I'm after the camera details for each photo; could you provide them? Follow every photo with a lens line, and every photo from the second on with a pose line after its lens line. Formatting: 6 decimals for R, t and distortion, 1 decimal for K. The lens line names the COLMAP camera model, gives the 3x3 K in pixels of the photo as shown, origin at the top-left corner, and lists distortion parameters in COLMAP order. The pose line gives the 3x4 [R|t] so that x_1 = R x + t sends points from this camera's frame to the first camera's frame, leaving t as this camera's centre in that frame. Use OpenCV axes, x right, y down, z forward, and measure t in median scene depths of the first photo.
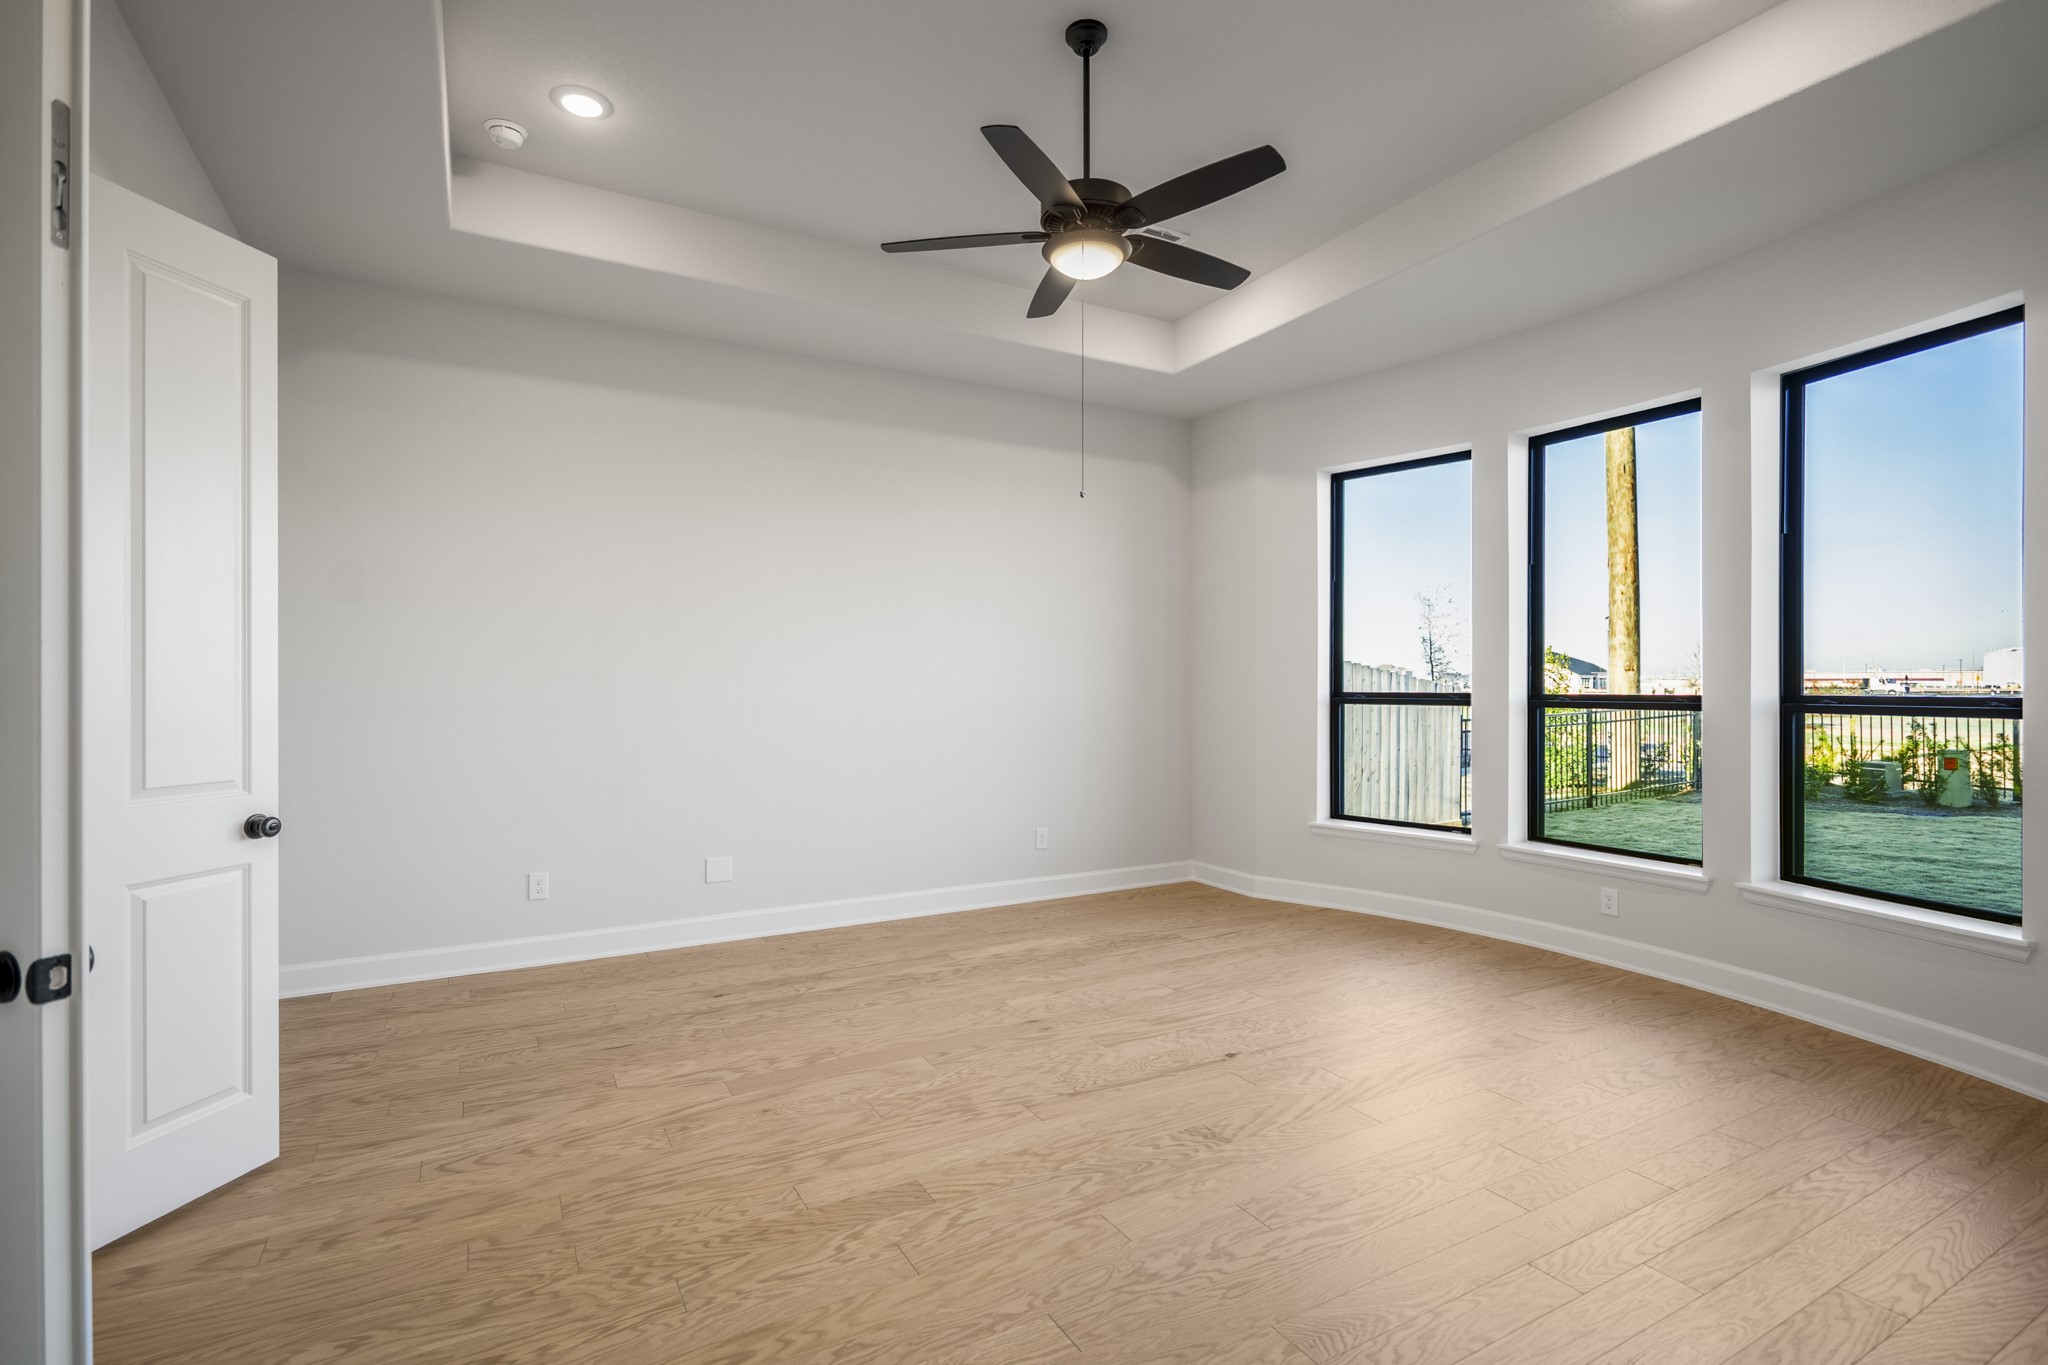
lens RADIAL K [[953.4, 0, 1024.0], [0, 953.4, 682.5], [0, 0, 1]] dist [0.002156, 0.000739]
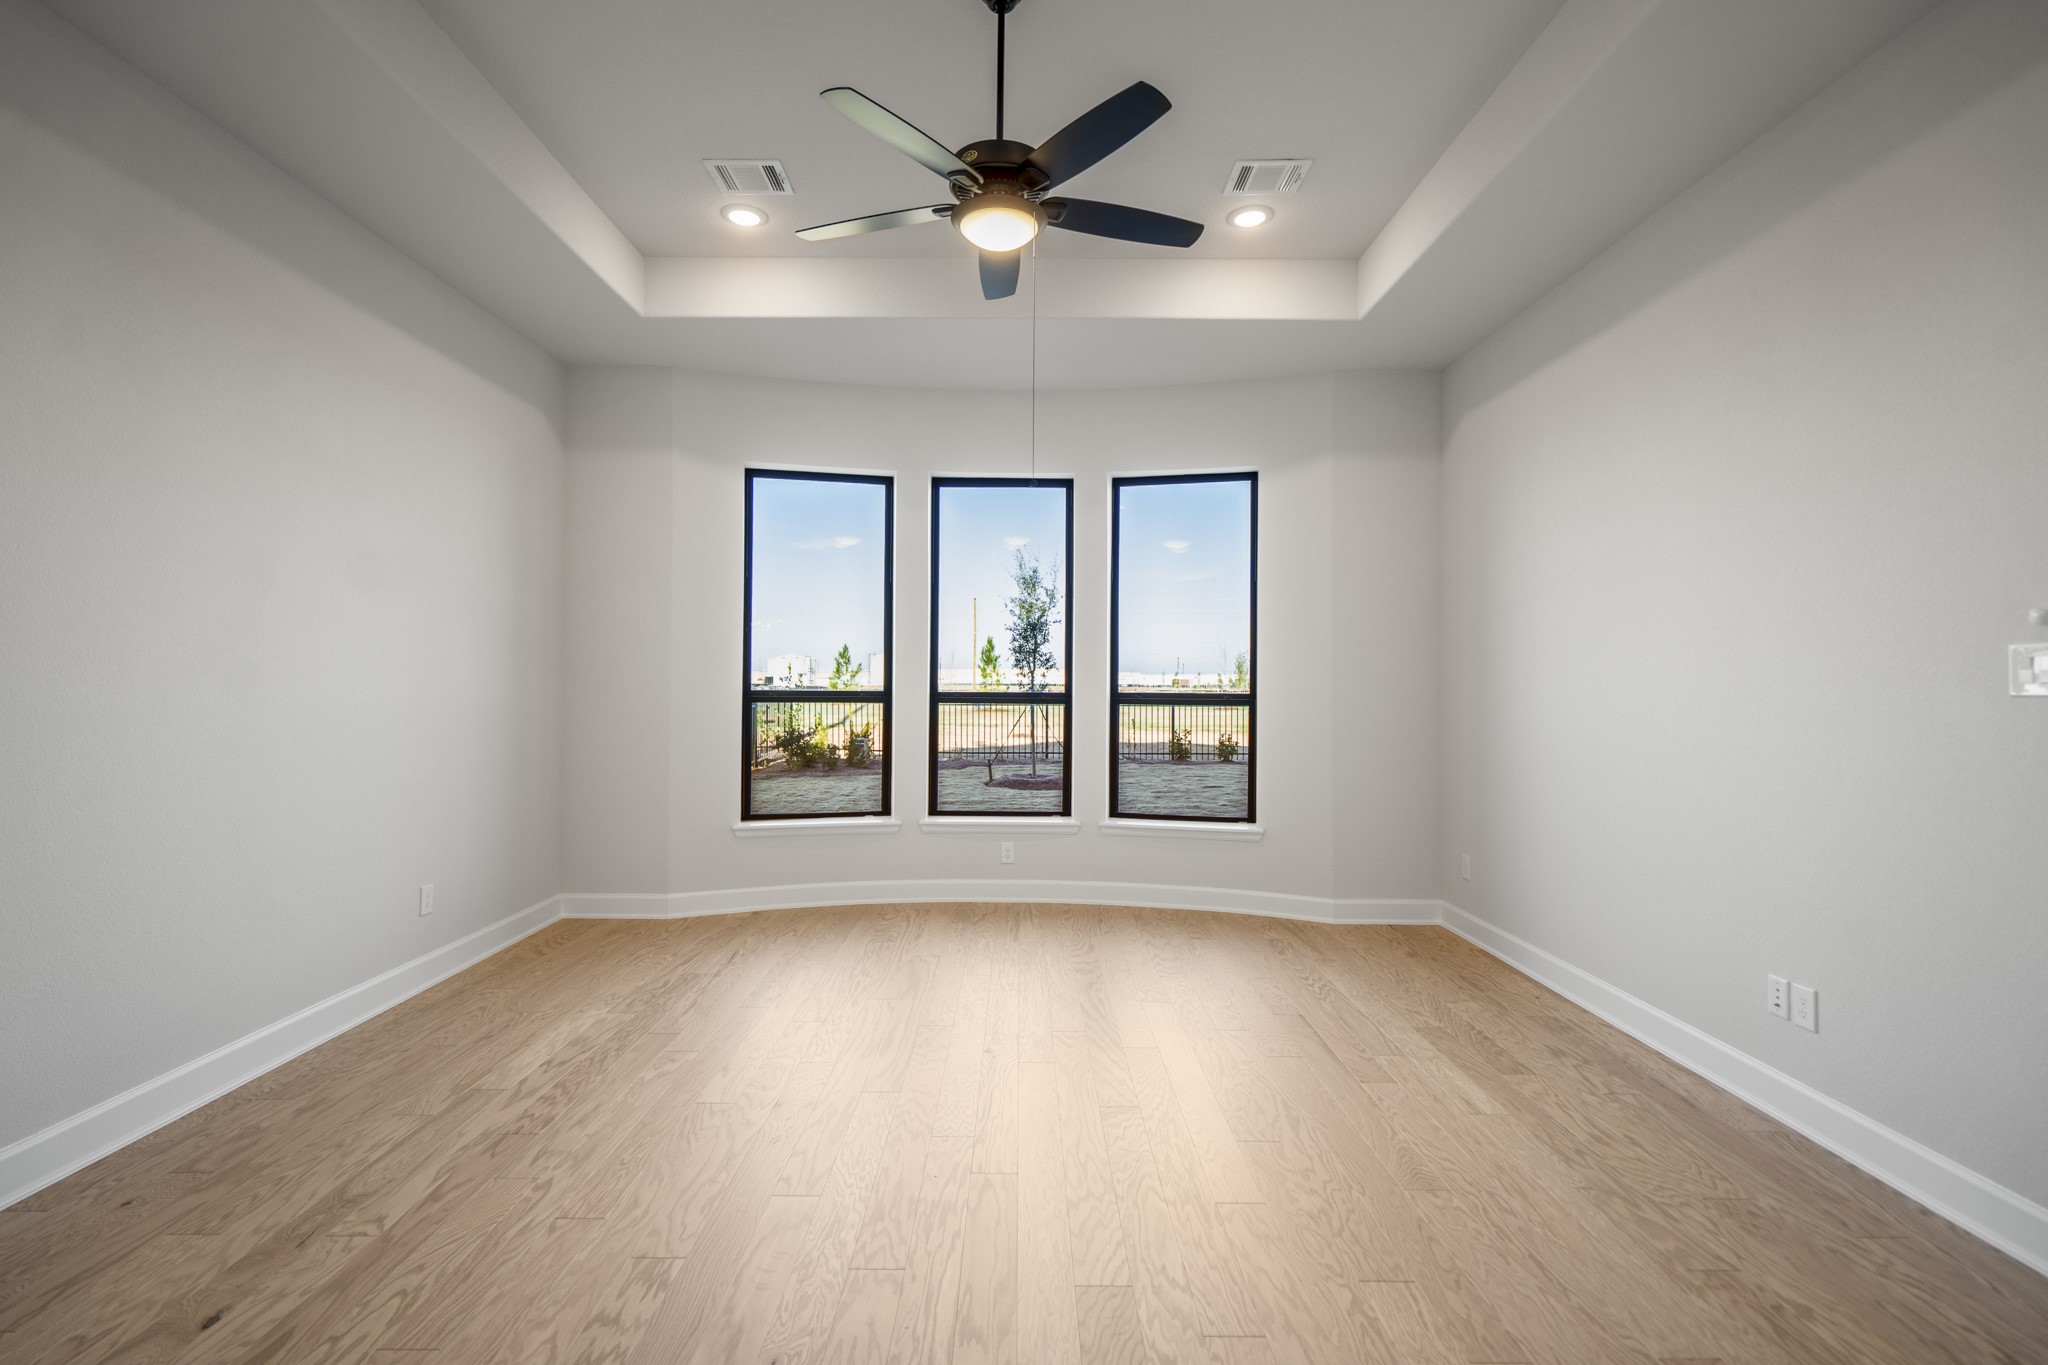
lens RADIAL K [[932.5, 0, 1015.9], [0, 932.5, 675.2], [0, 0, 1]] dist [0.000849, 0.000141]
pose [[0.494013, 0.010283, 0.869393, -0.486897], [-0.008582, 0.999939, -0.006950, -0.002323], [-0.869412, -0.004028, 0.494072, 0.370571]]
